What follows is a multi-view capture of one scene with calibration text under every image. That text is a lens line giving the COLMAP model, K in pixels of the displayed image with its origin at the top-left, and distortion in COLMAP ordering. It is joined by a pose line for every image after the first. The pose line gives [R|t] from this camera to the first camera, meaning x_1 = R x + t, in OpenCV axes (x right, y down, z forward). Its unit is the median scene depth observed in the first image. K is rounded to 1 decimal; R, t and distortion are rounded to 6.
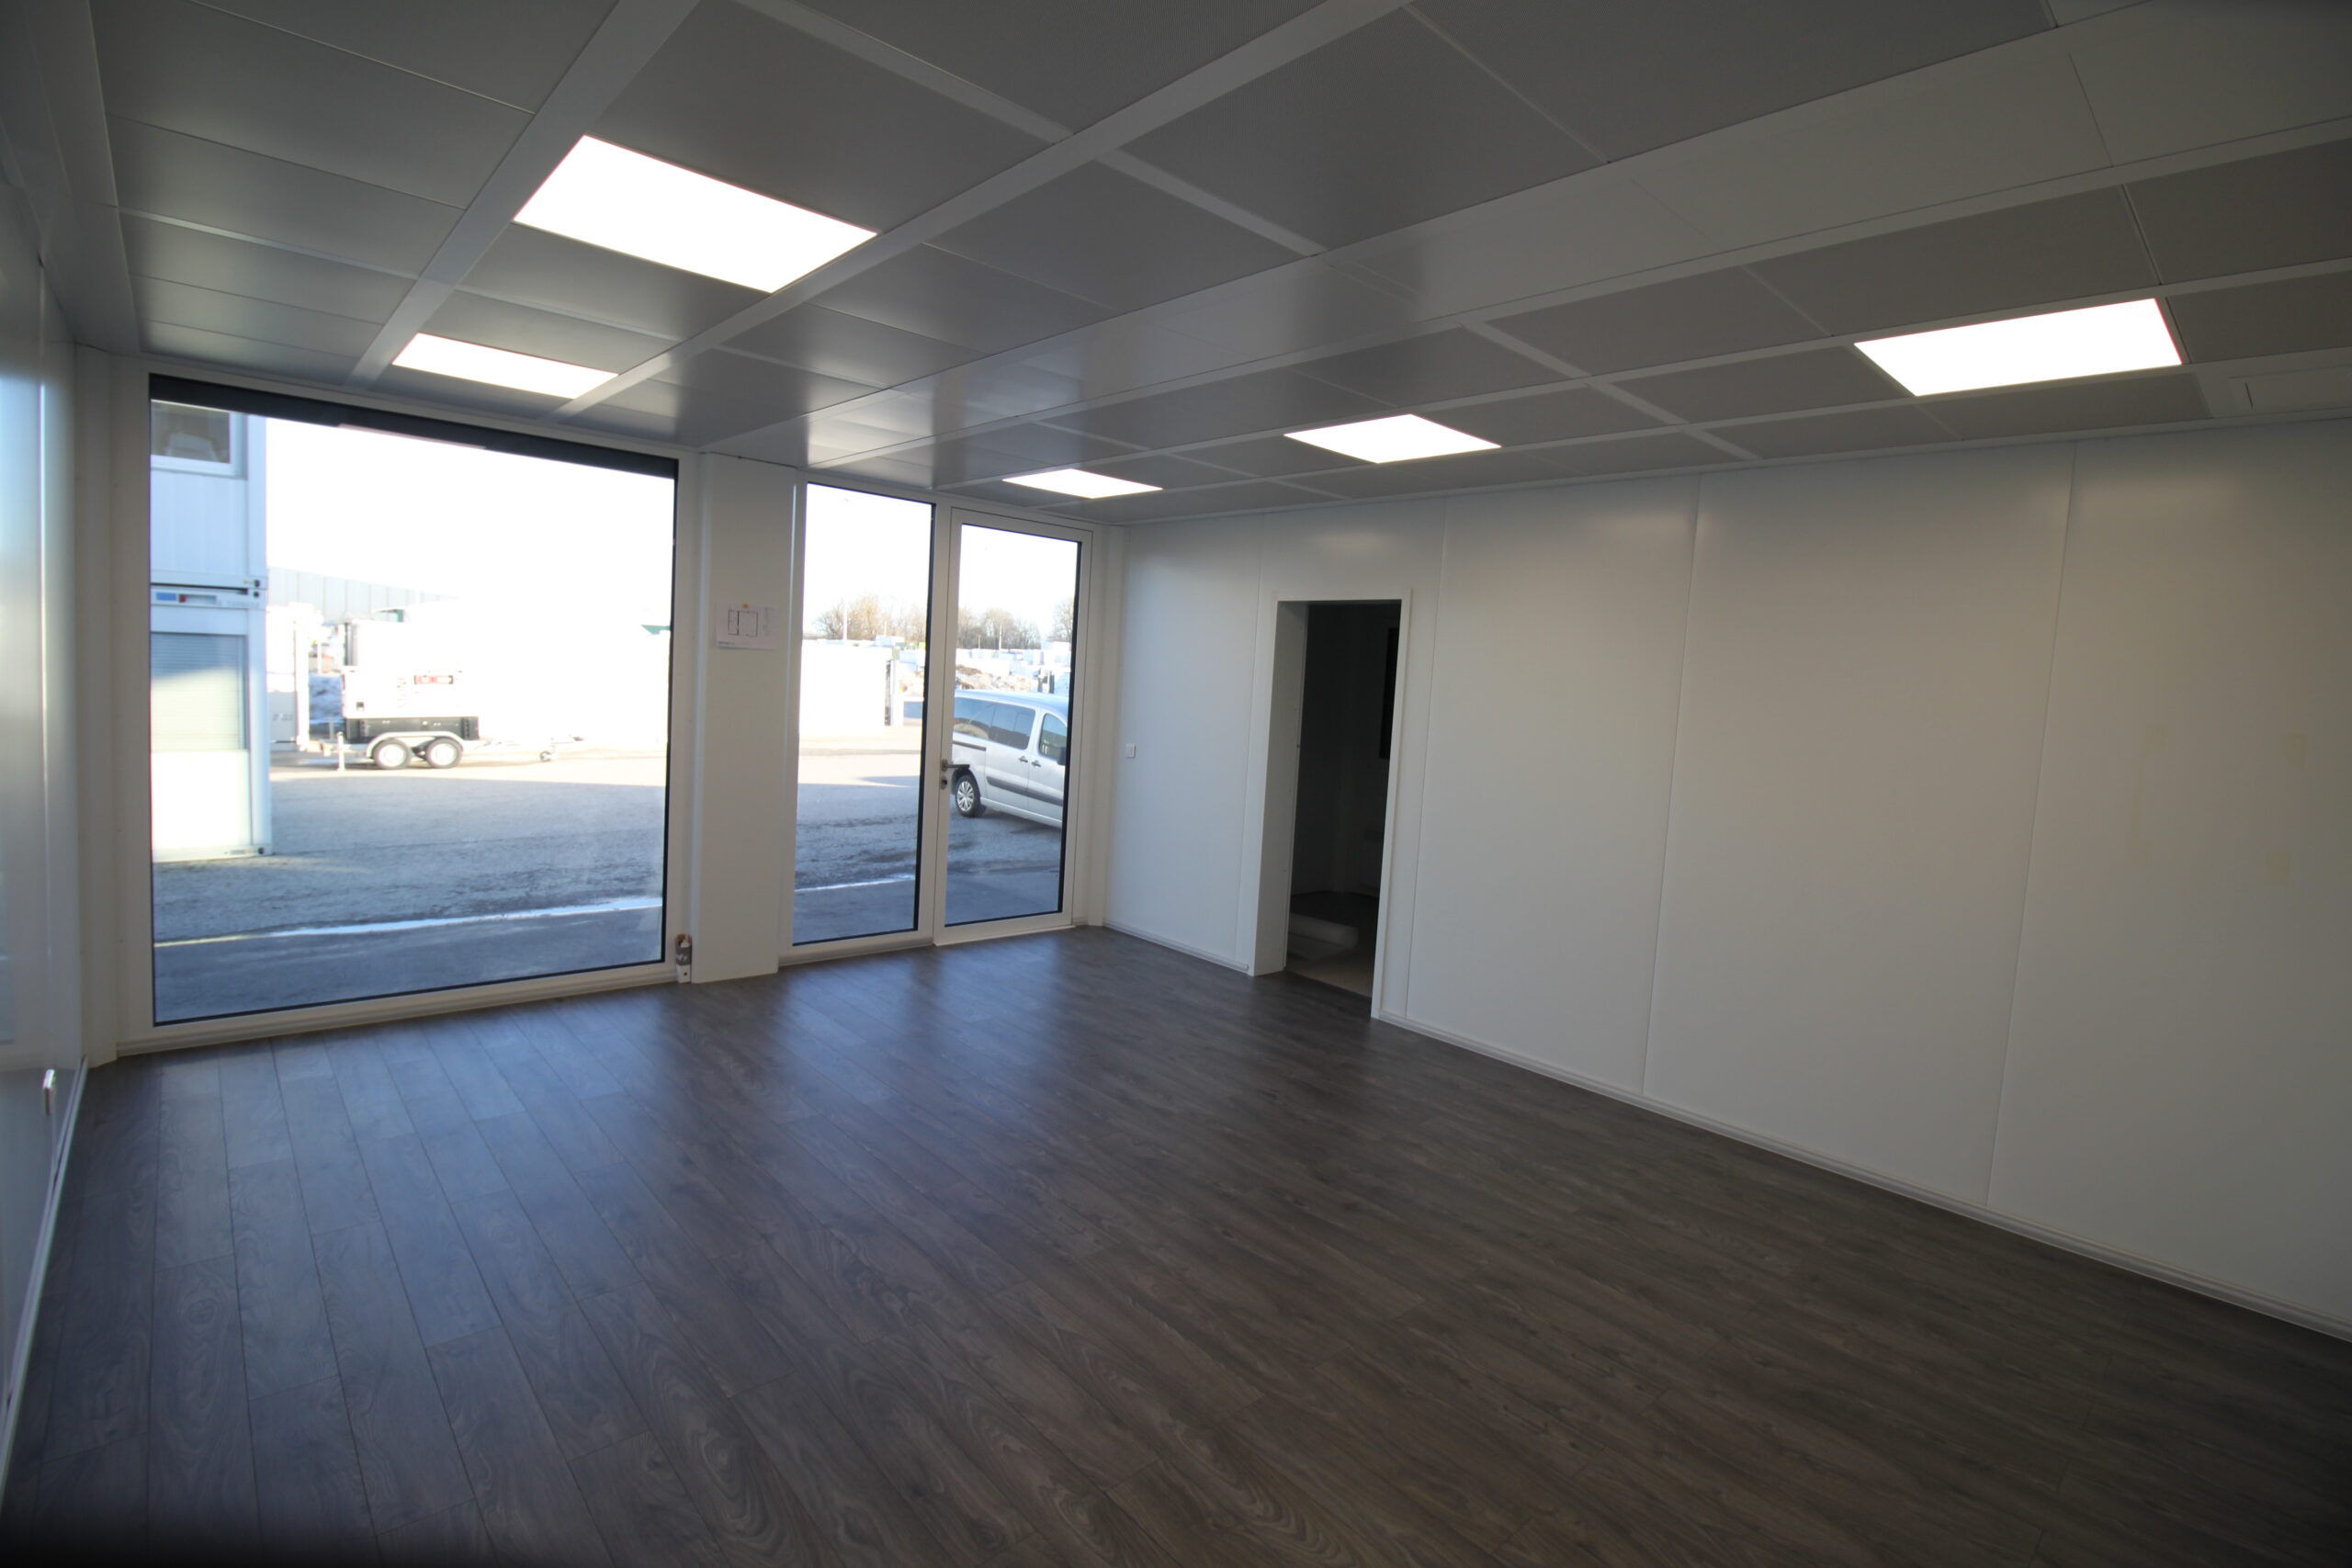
lens RADIAL K [[1092.7, 0, 1172.4], [0, 1092.7, 770.6], [0, 0, 1]] dist [0.003828, 0.000651]
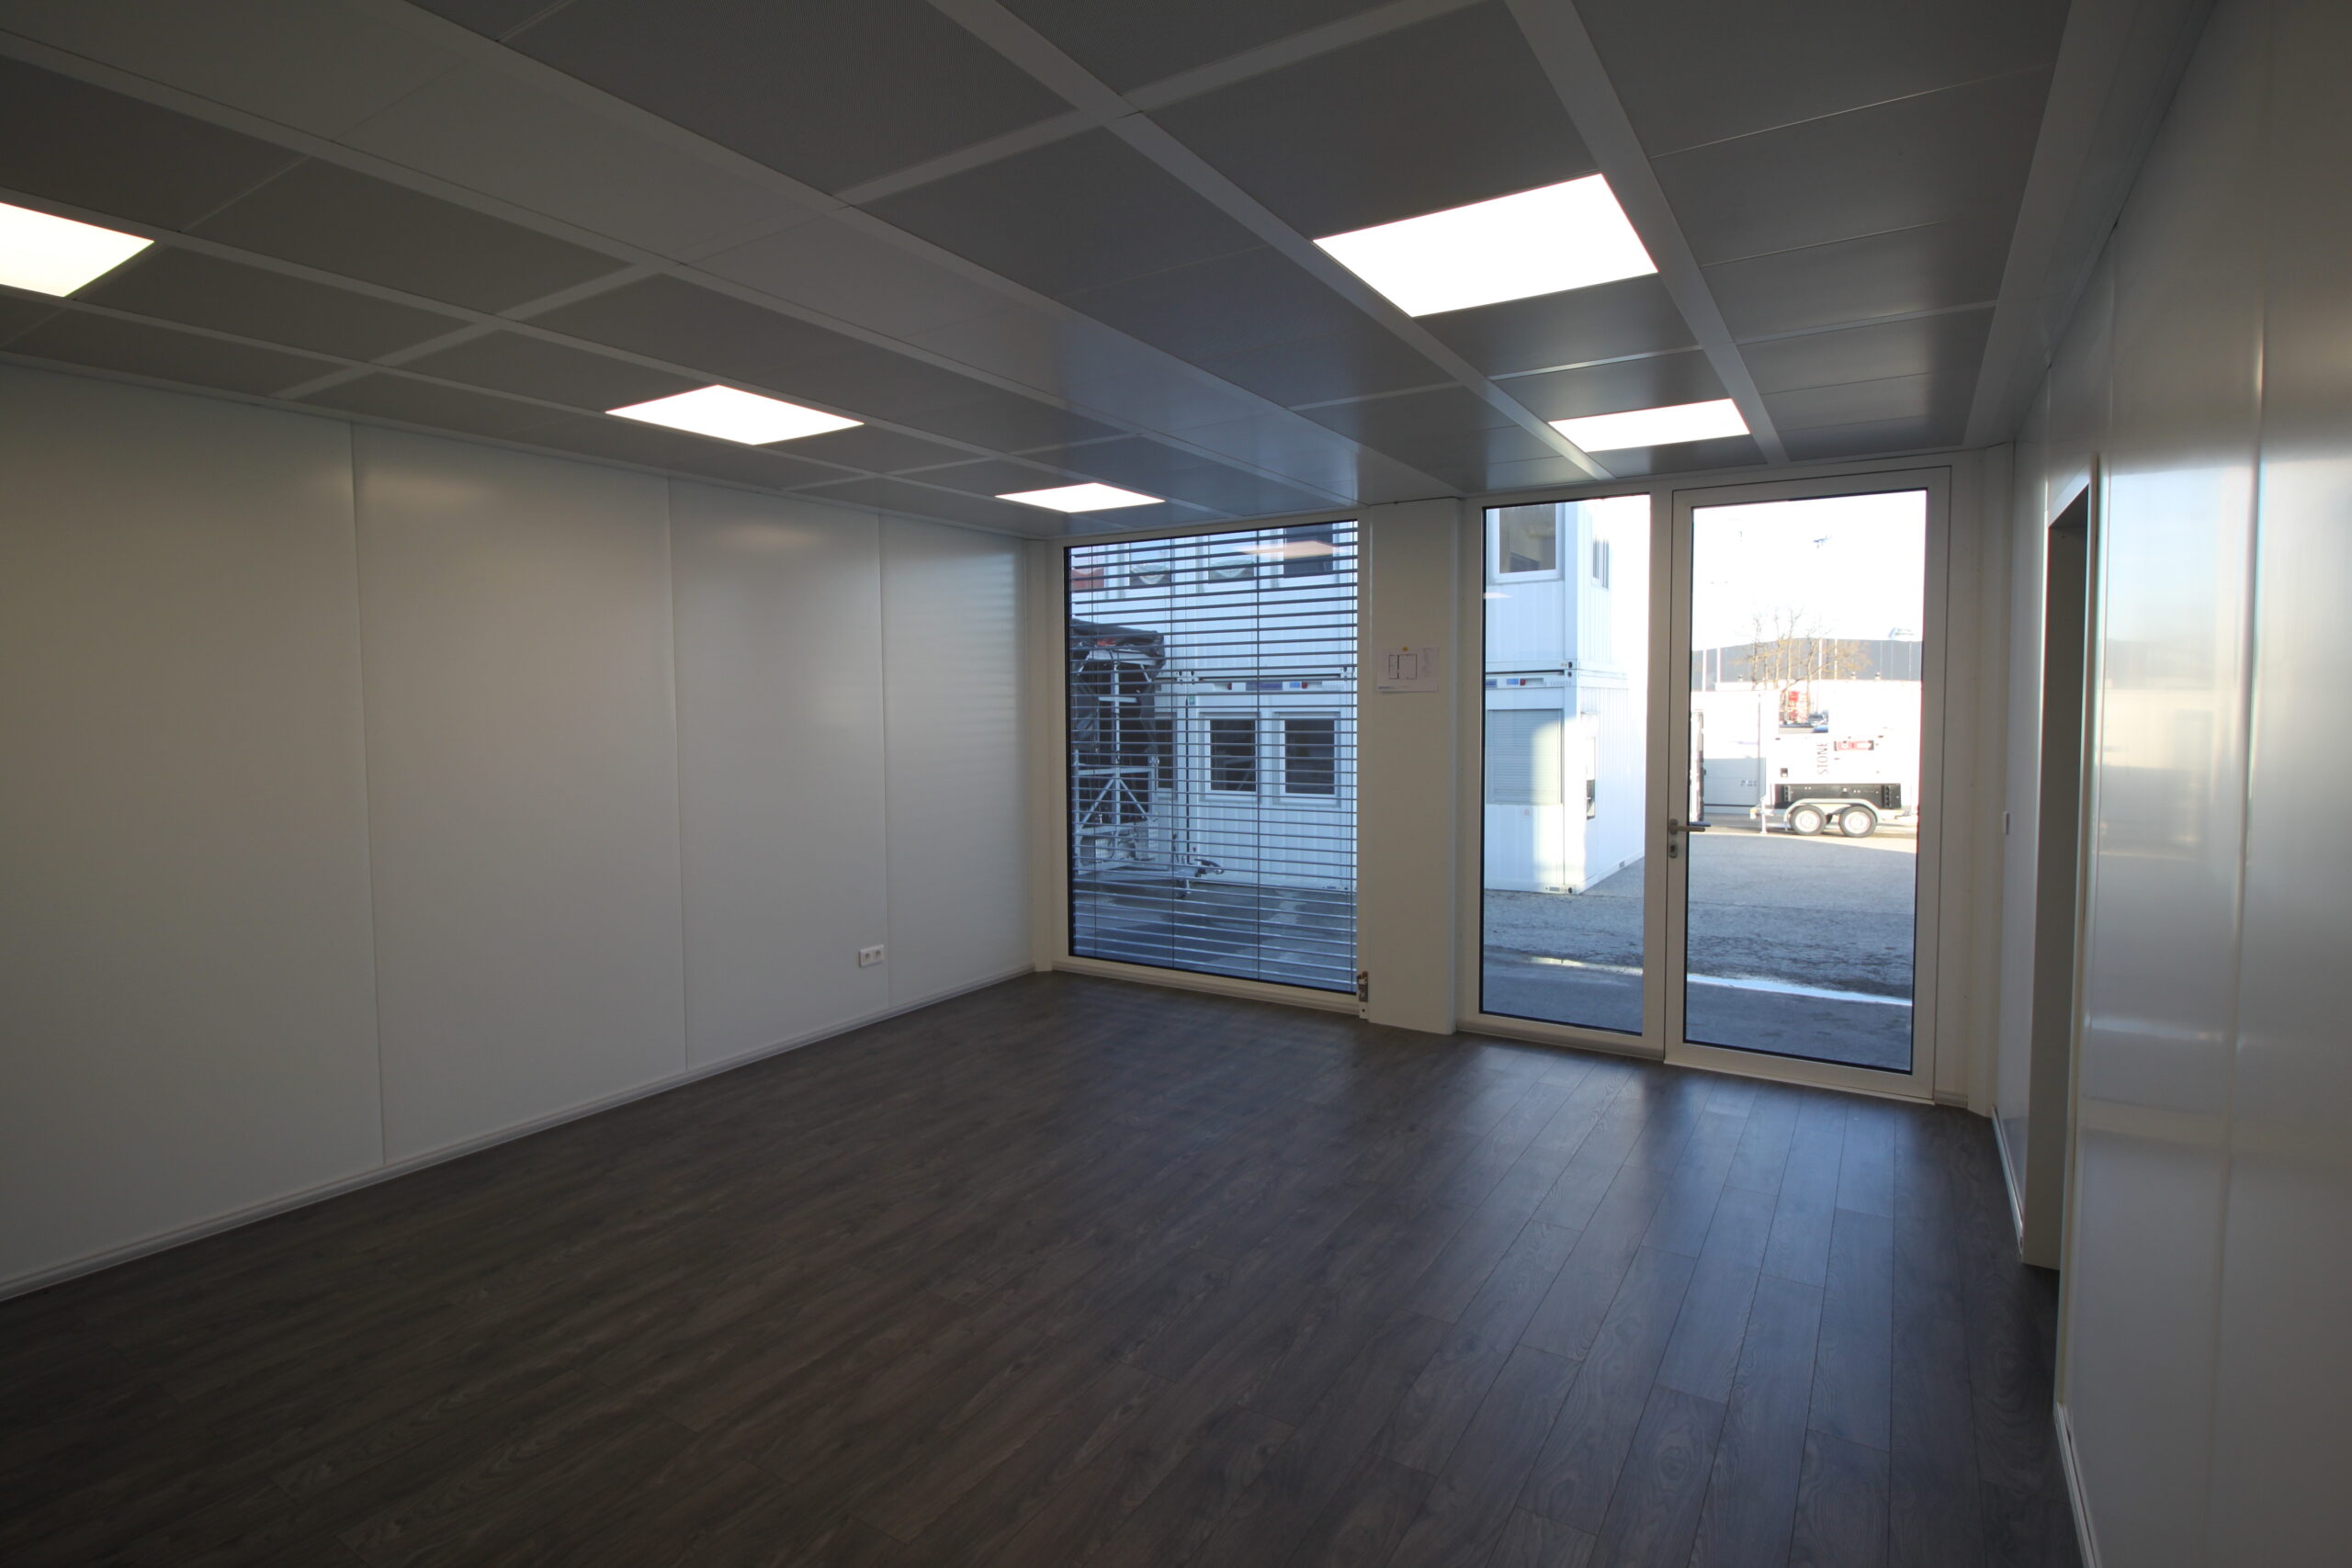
lens RADIAL K [[1159.0, 0, 1176.4], [0, 1159.0, 779.5], [0, 0, 1]] dist [-0.003879, -0.001501]
pose [[0.275282, 0.008019, -0.961330, 0.268115], [-0.066021, 0.997762, -0.010583, -0.003878], [0.959094, 0.066381, 0.275195, 0.248788]]
